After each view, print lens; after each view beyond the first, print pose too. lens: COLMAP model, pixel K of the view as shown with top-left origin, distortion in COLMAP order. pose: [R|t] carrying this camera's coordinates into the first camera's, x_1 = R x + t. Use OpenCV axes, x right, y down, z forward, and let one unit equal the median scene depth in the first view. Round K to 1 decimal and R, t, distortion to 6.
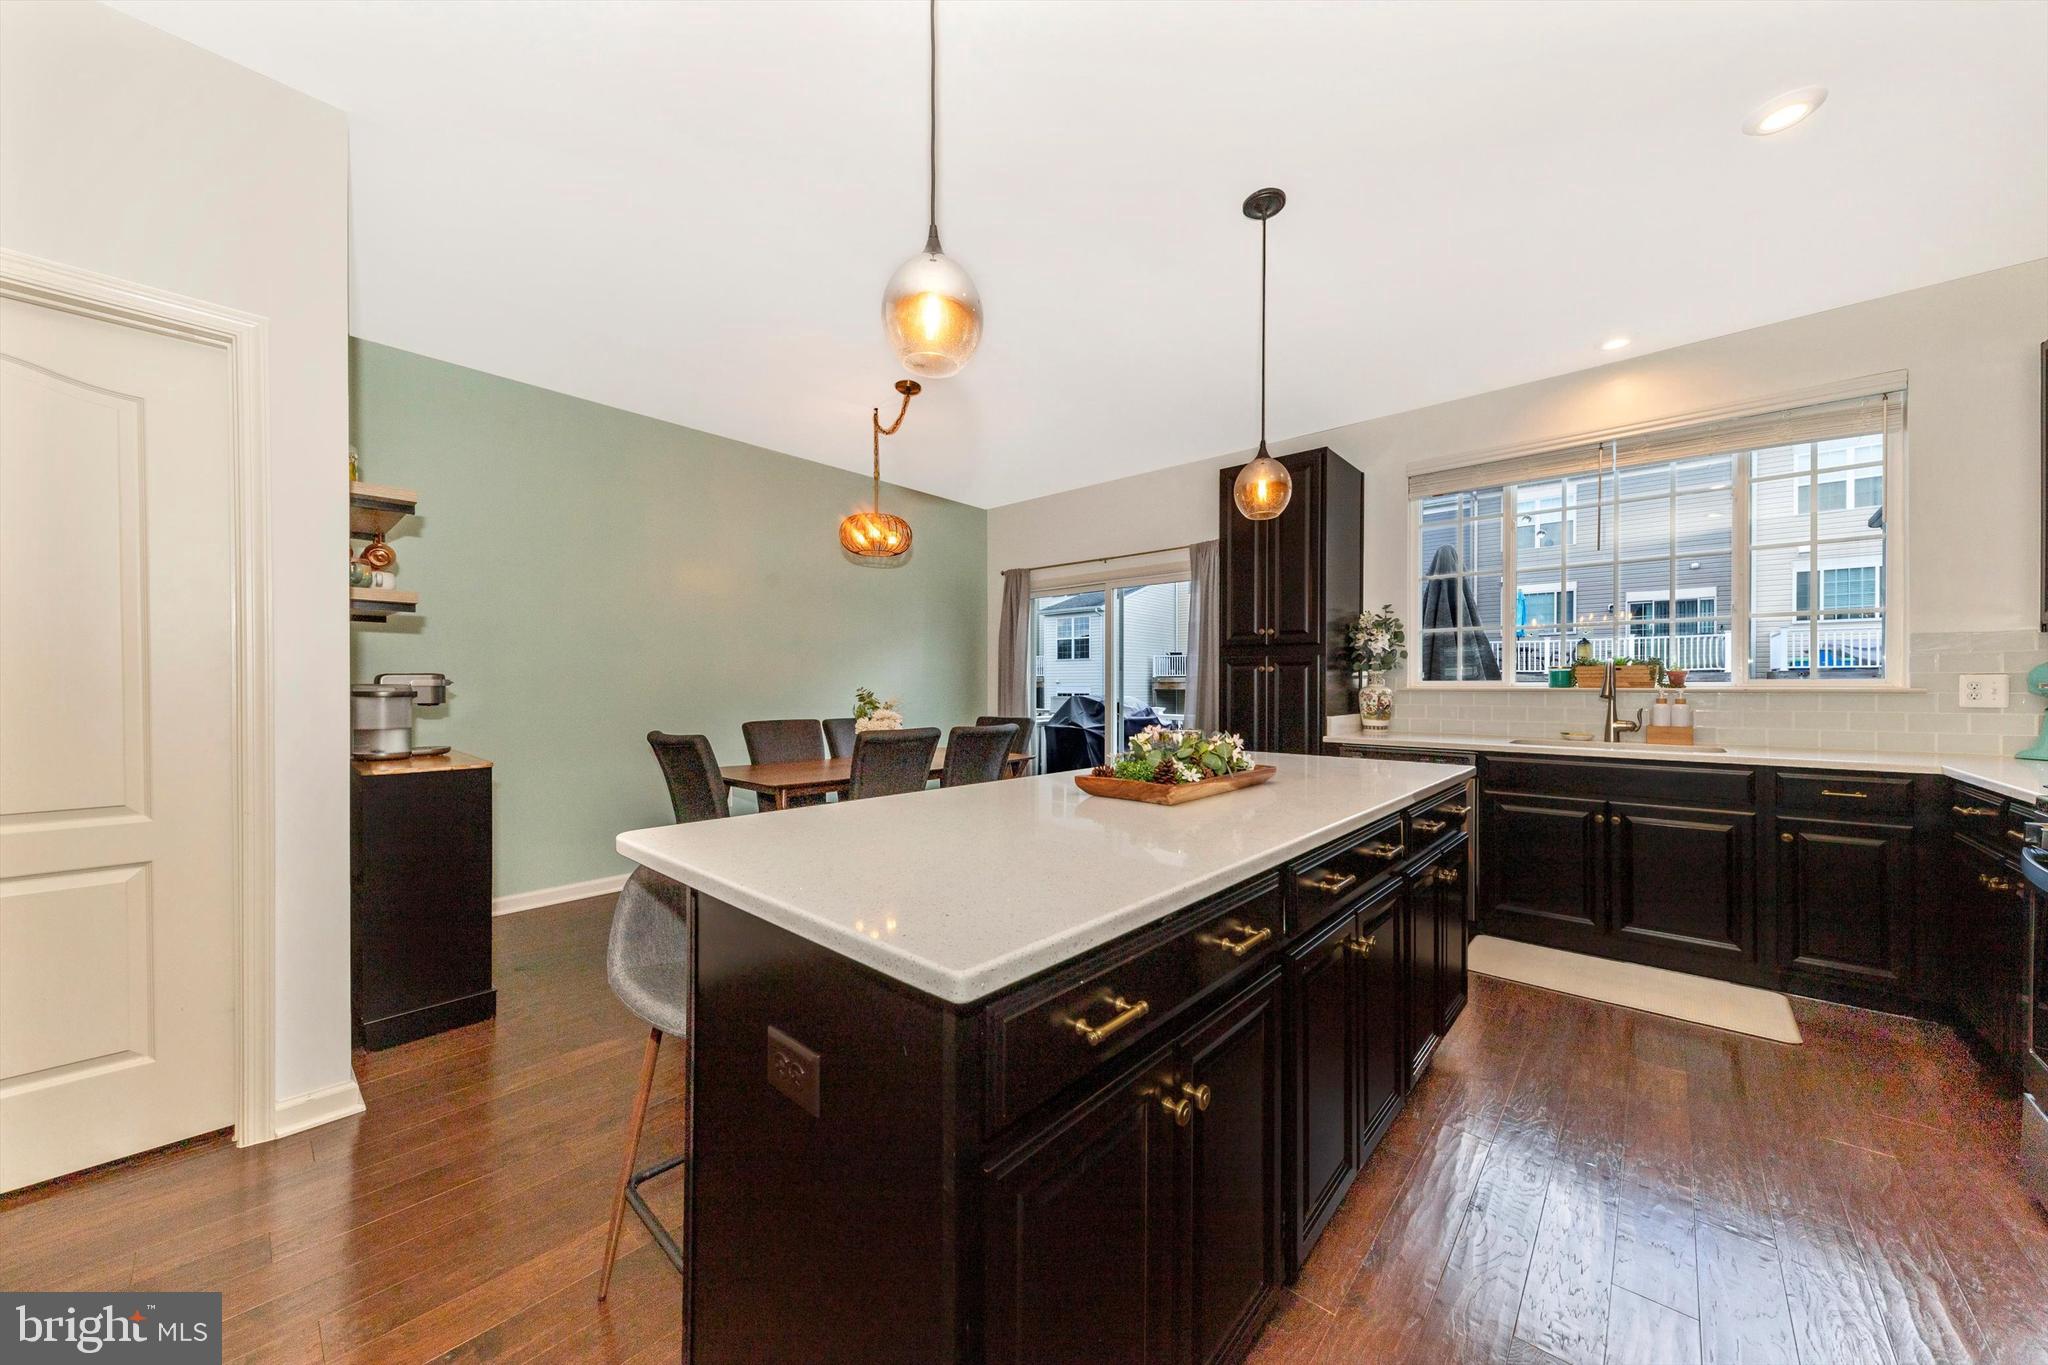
lens RADIAL K [[725.8, 0, 1013.7], [0, 725.8, 692.0], [0, 0, 1]] dist [0.007226, -0.001919]
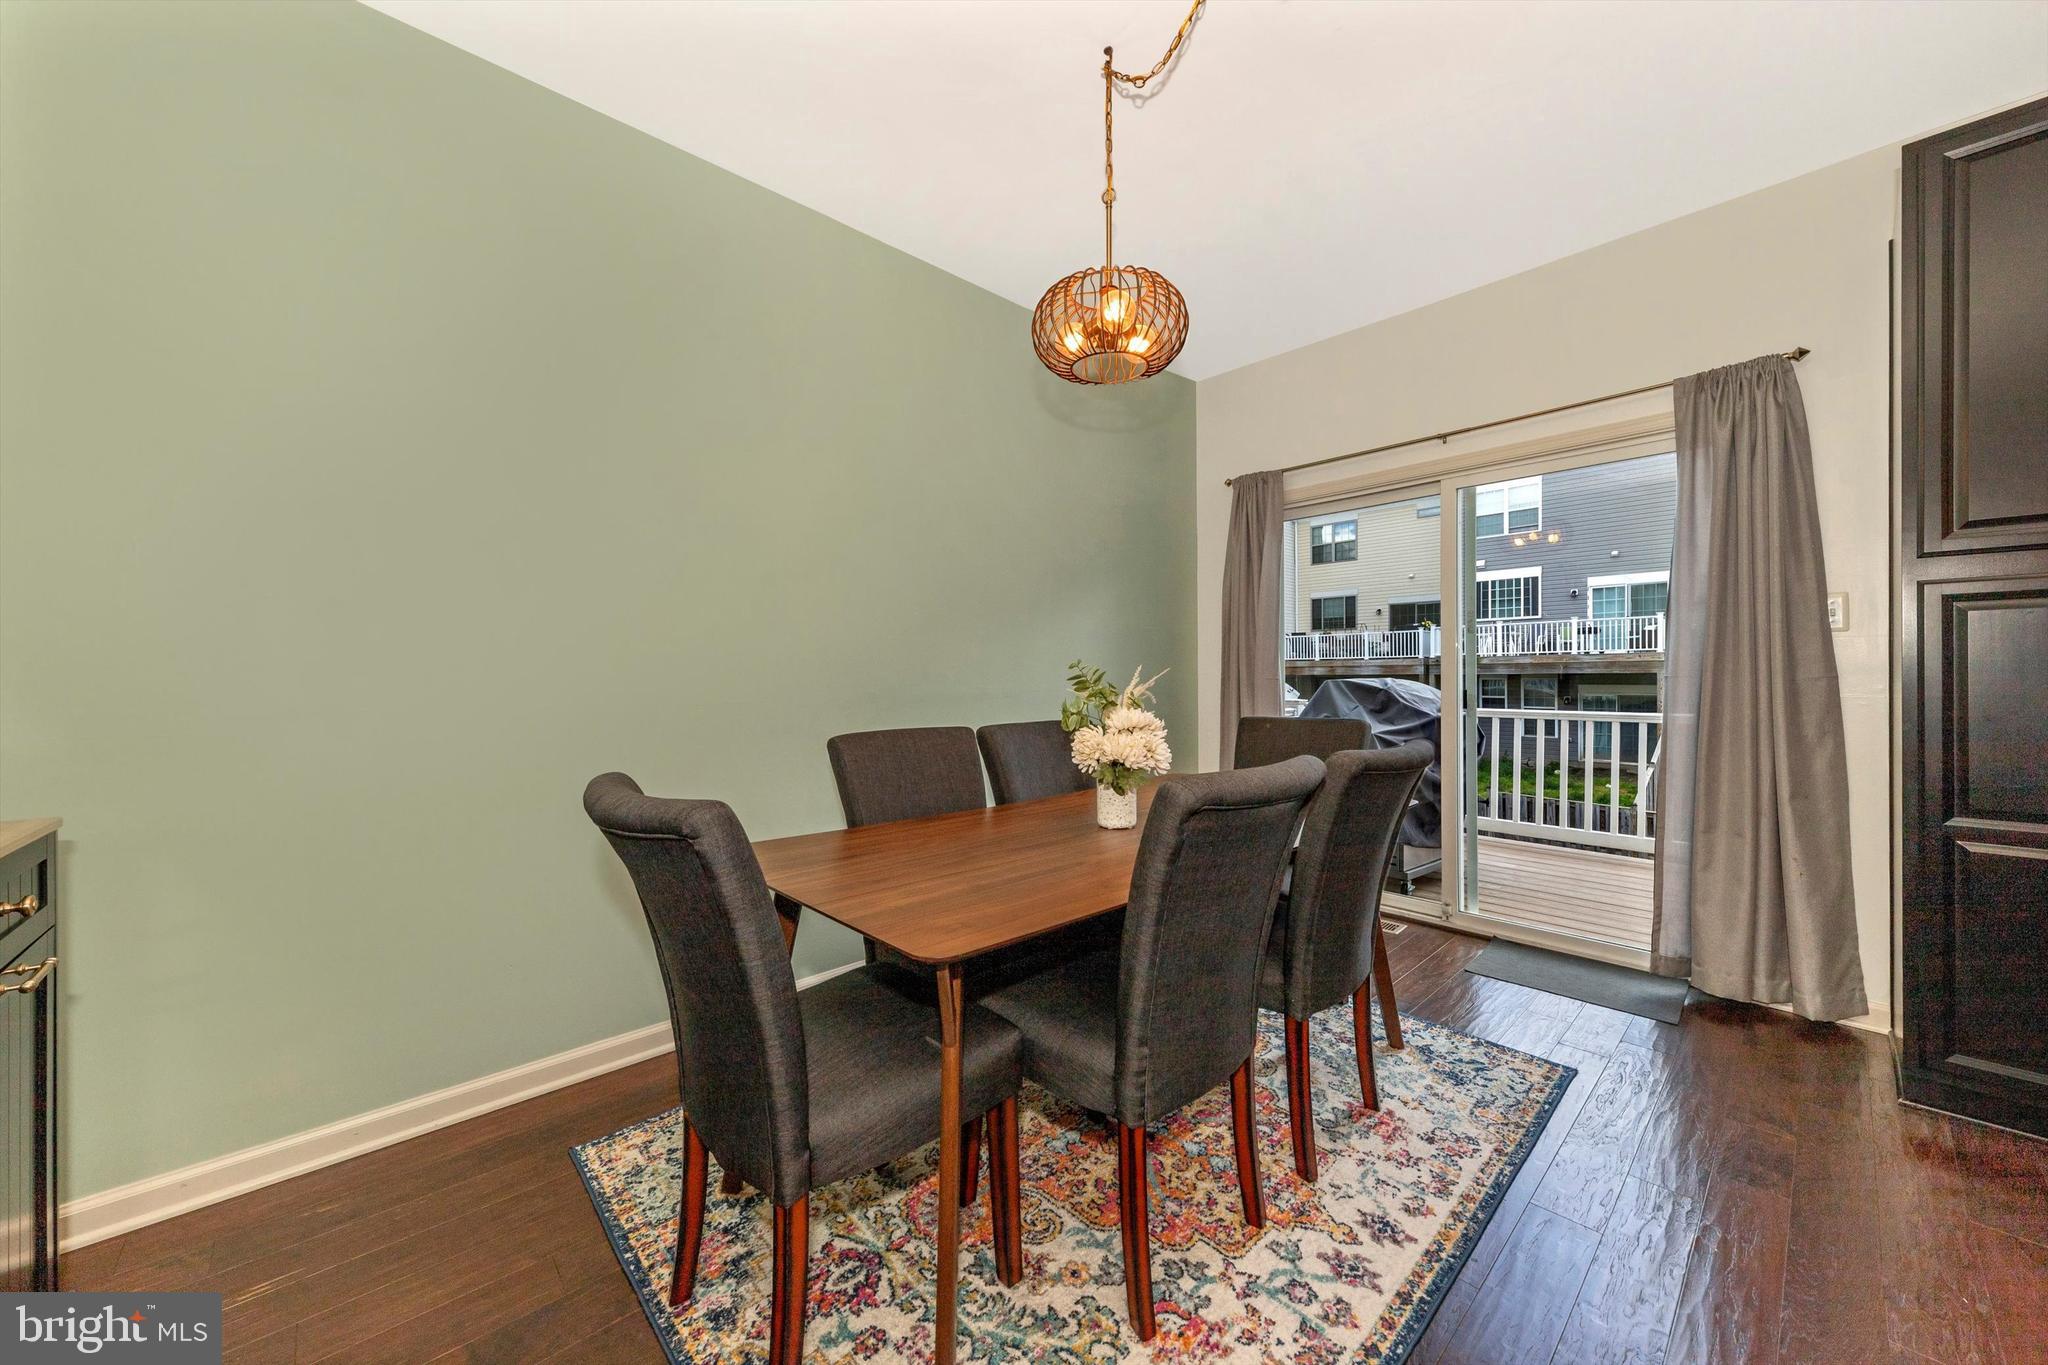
lens RADIAL K [[725.8, 0, 1022.3], [0, 725.8, 678.9], [0, 0, 1]] dist [0.007226, -0.001919]
pose [[0.995151, -0.009094, -0.097937, -0.237634], [0.008699, 0.999952, -0.004468, 0.008559], [0.097973, 0.003595, 0.995183, 0.643477]]
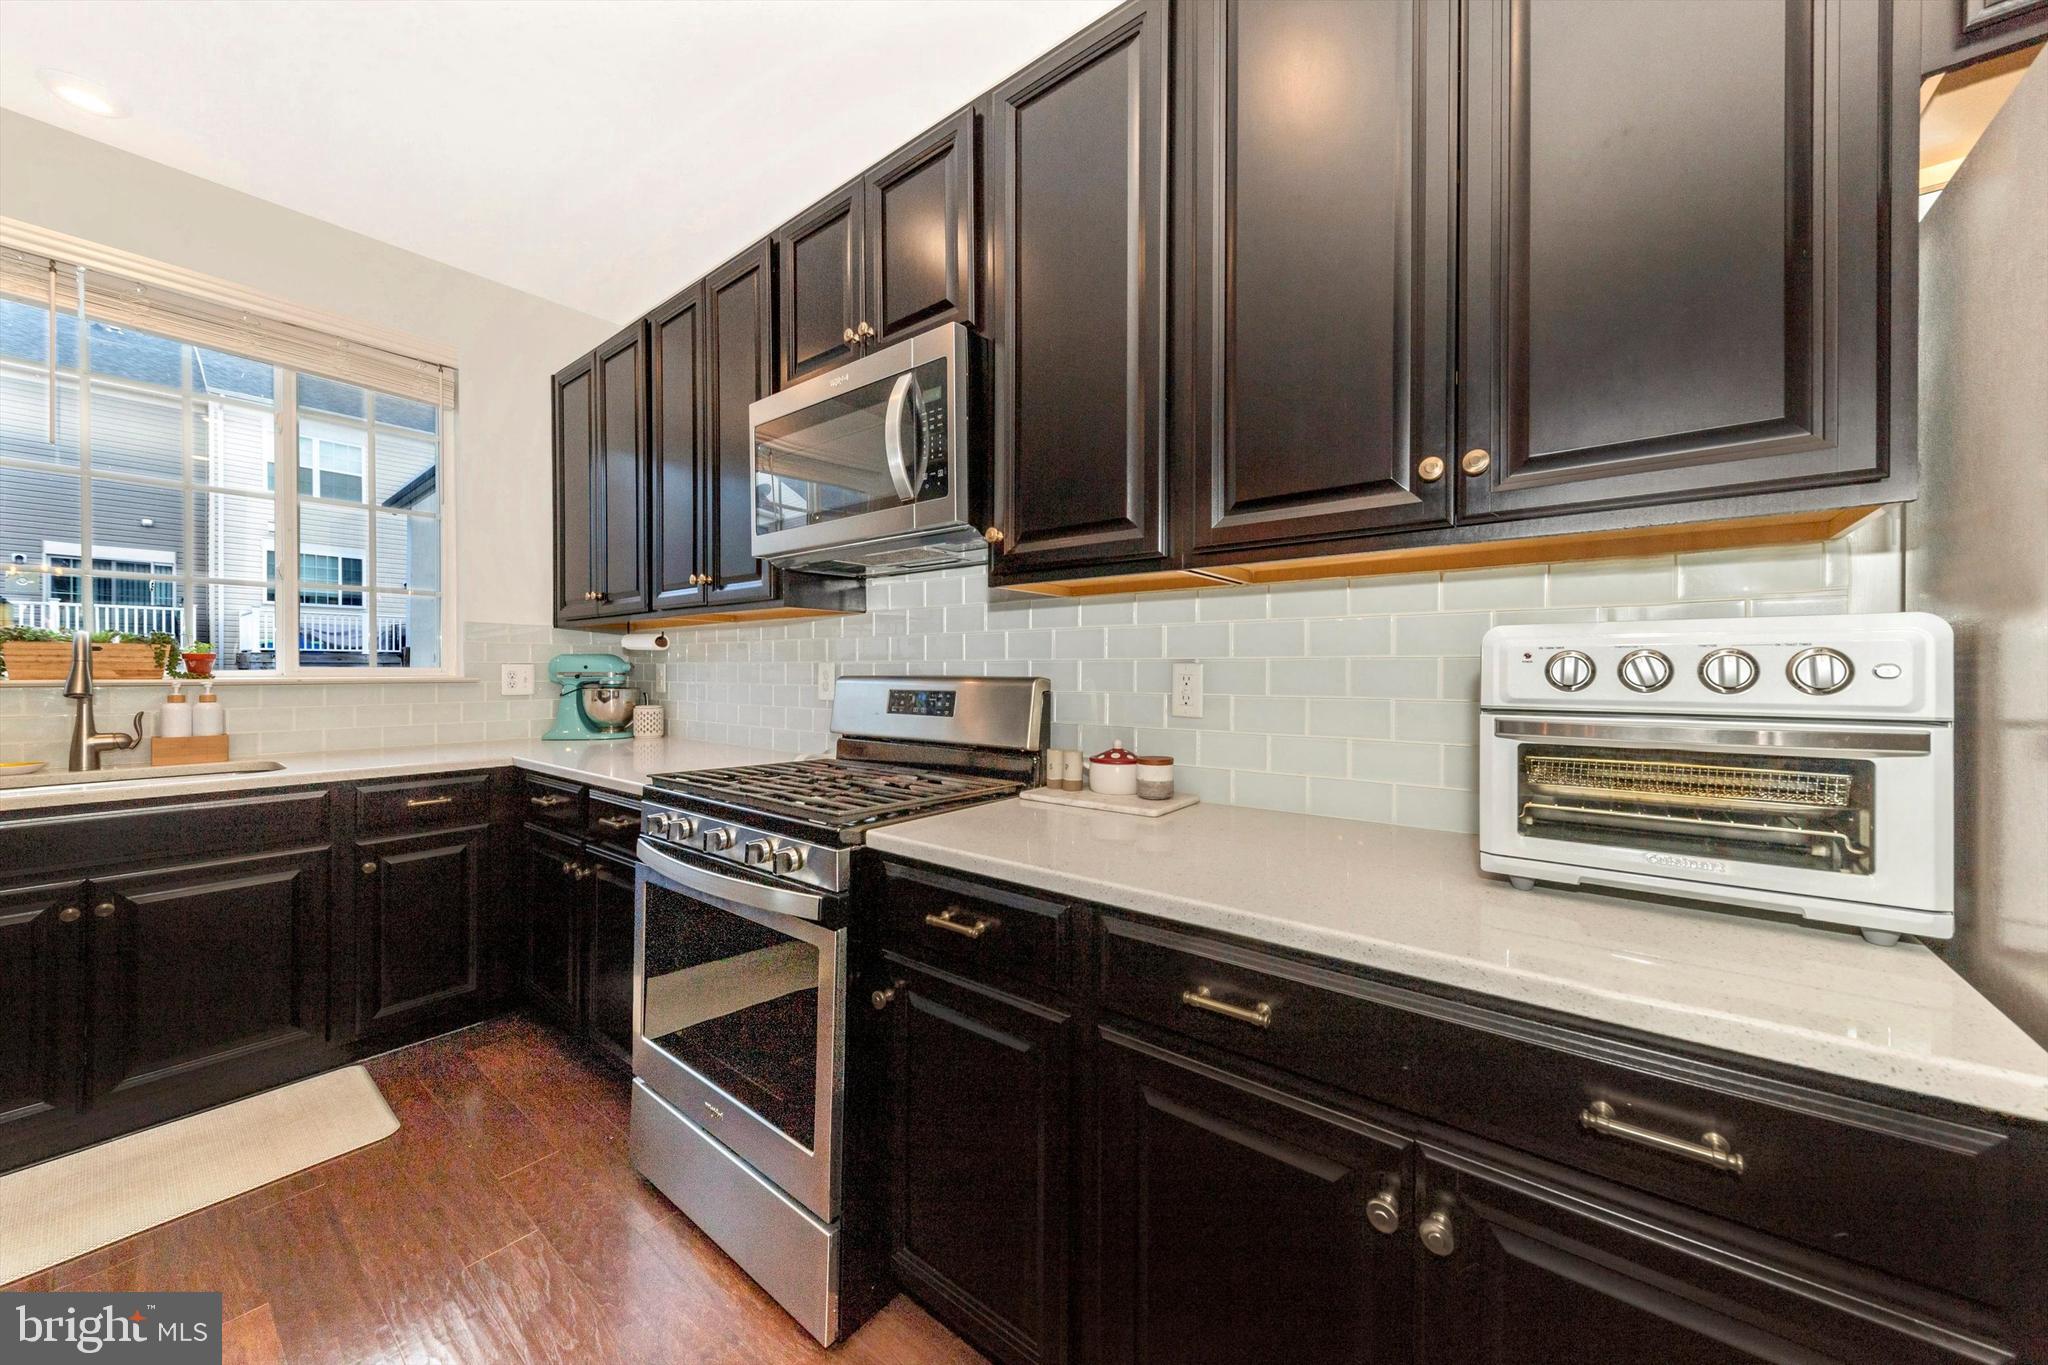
lens RADIAL K [[725.8, 0, 1030.9], [0, 725.8, 674.6], [0, 0, 1]] dist [0.007226, -0.001919]
pose [[-0.068067, -0.005143, 0.997667, 0.173285], [0.002899, 0.999981, 0.005352, -0.010667], [-0.997677, 0.003256, -0.068051, 0.268119]]
